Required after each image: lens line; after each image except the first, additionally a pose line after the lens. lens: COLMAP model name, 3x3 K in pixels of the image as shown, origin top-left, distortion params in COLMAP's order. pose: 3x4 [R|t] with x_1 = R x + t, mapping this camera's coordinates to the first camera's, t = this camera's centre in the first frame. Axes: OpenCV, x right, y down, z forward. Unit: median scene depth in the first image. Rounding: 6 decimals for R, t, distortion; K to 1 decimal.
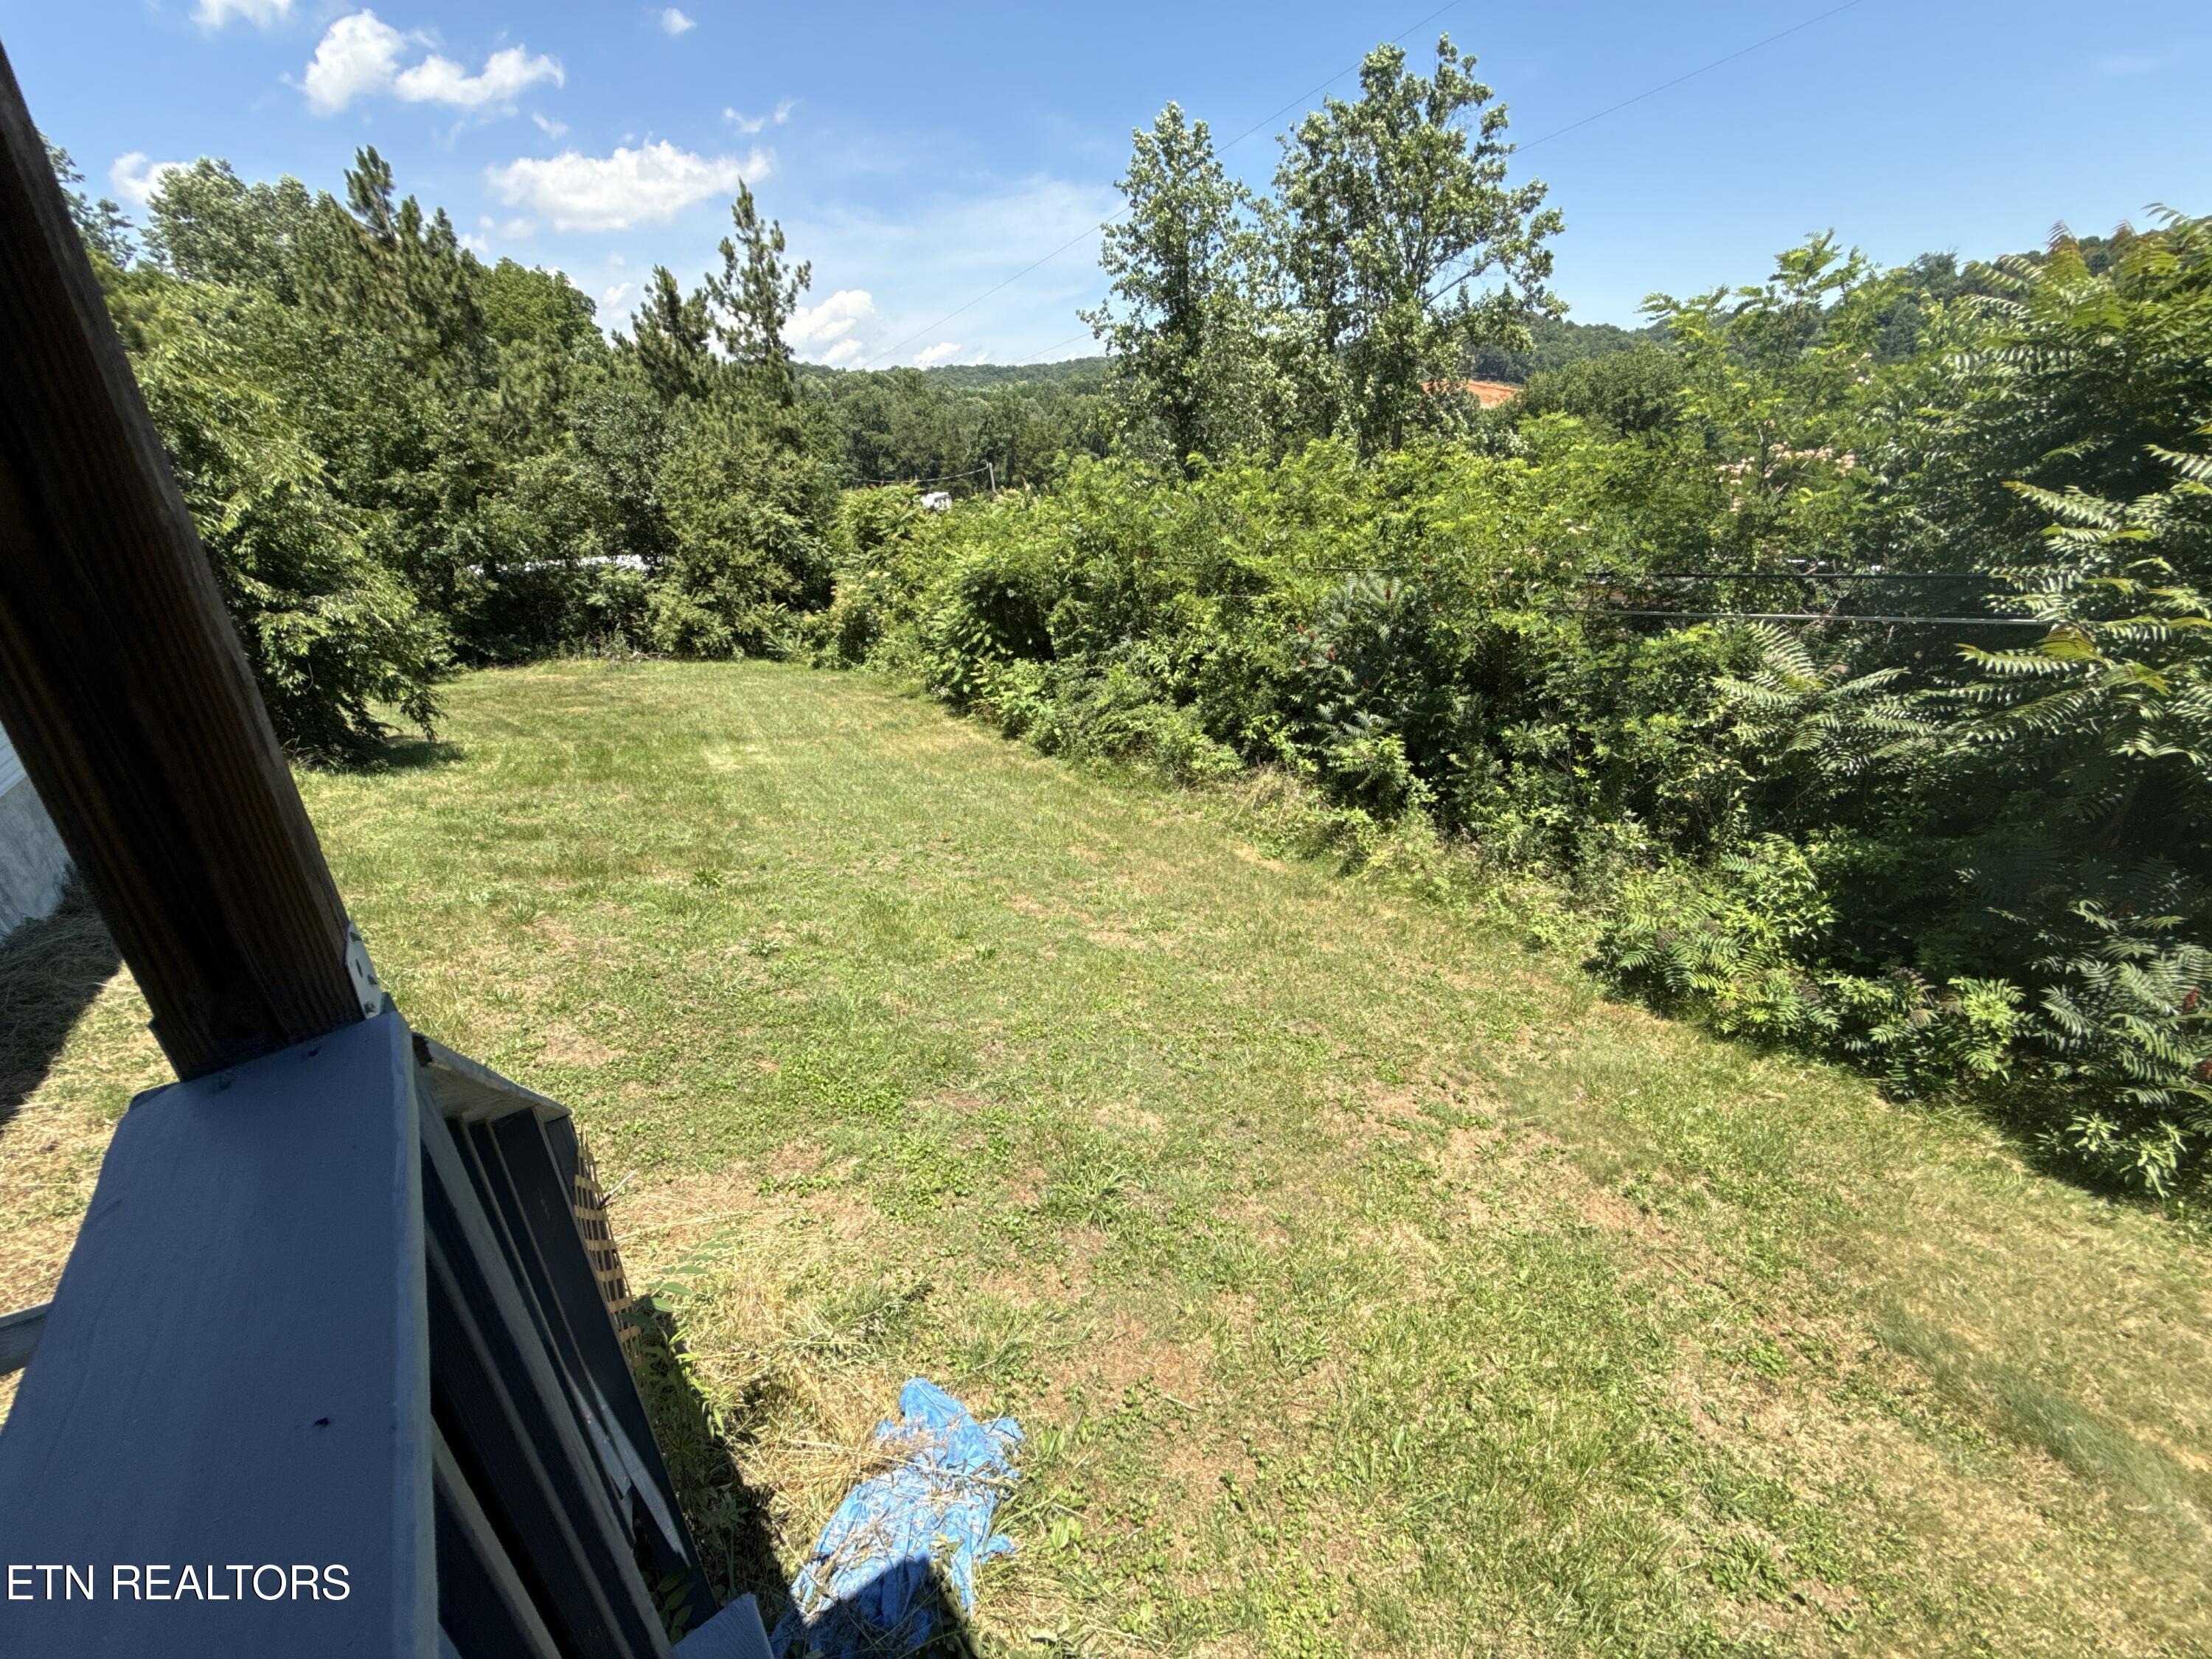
lens RADIAL K [[885.1, 0, 1105.2], [0, 885.1, 830.5], [0, 0, 1]] dist [-0.000242, 0.000785]
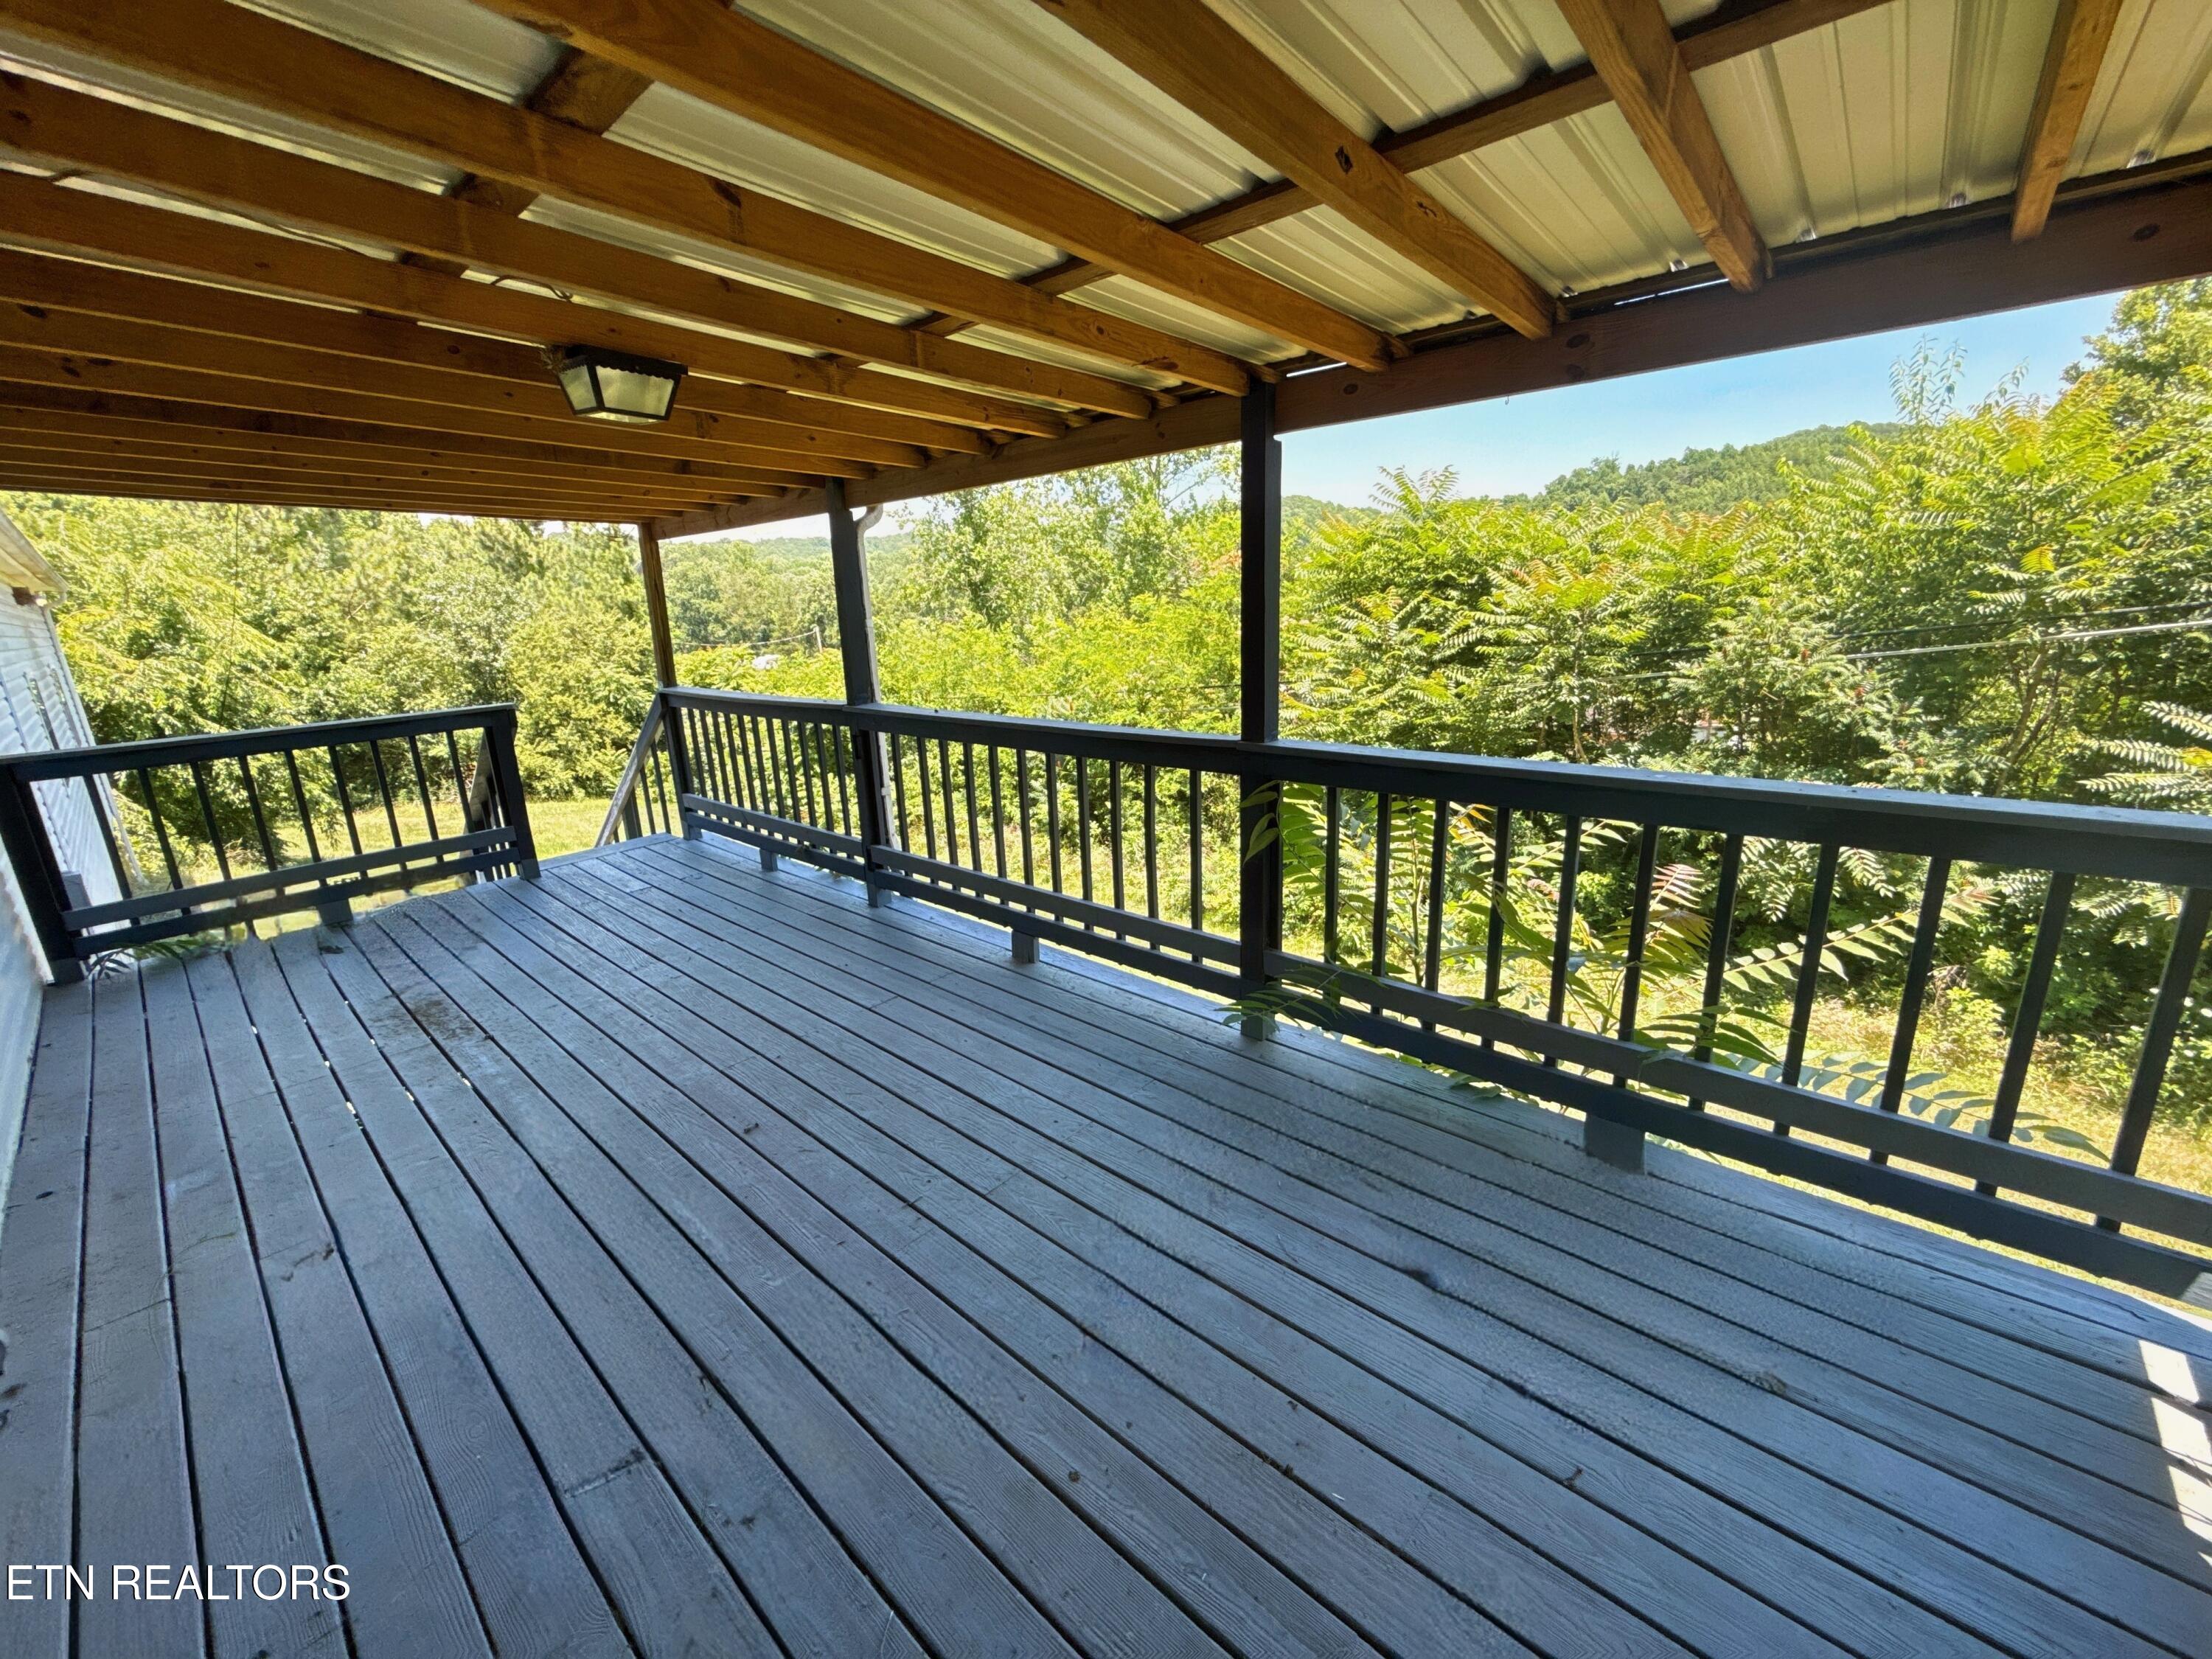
lens RADIAL K [[885.1, 0, 1109.1], [0, 885.1, 824.0], [0, 0, 1]] dist [-0.000242, 0.000785]
pose [[0.982806, -0.053409, 0.176746, 0.085726], [0.082805, 0.983082, -0.163377, 0.158222], [-0.165030, 0.175204, 0.970602, -0.387464]]
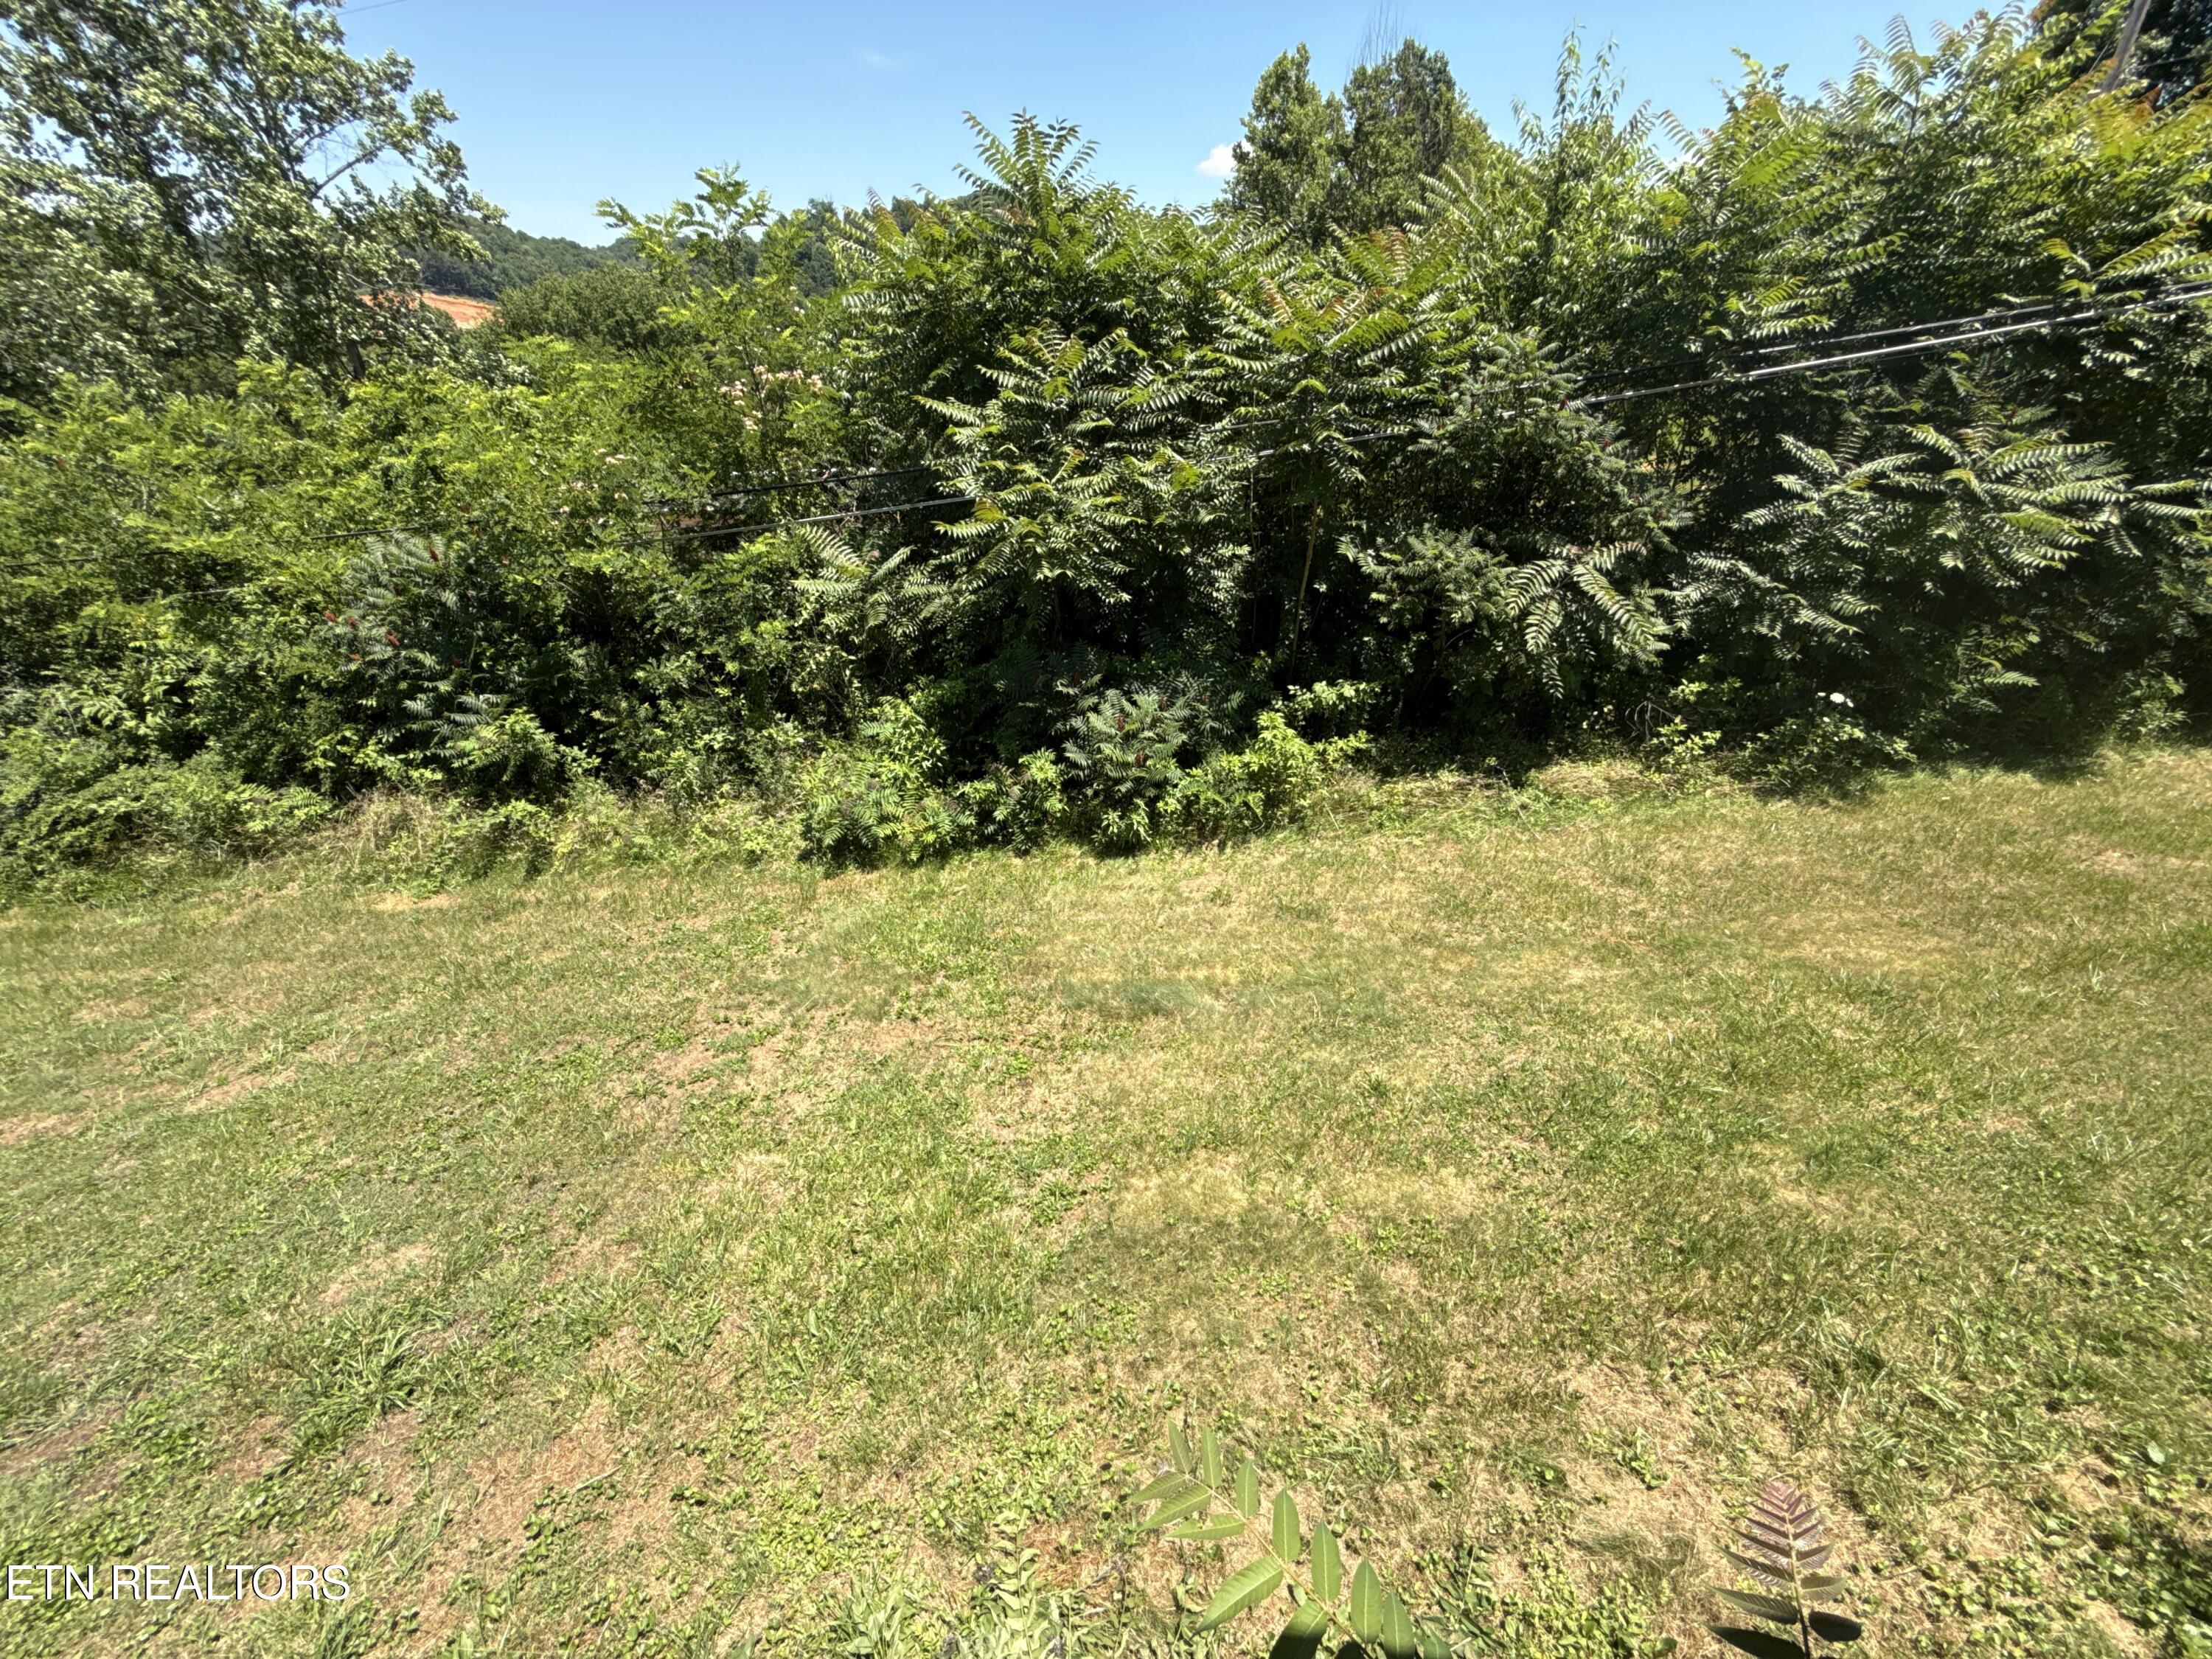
lens RADIAL K [[885.1, 0, 1107.9], [0, 885.1, 830.4], [0, 0, 1]] dist [-0.000242, 0.000785]
pose [[0.595136, -0.384211, 0.705829, 0.003517], [0.334164, 0.917088, 0.217450, 0.005725], [-0.730854, 0.106451, 0.674182, -0.014891]]
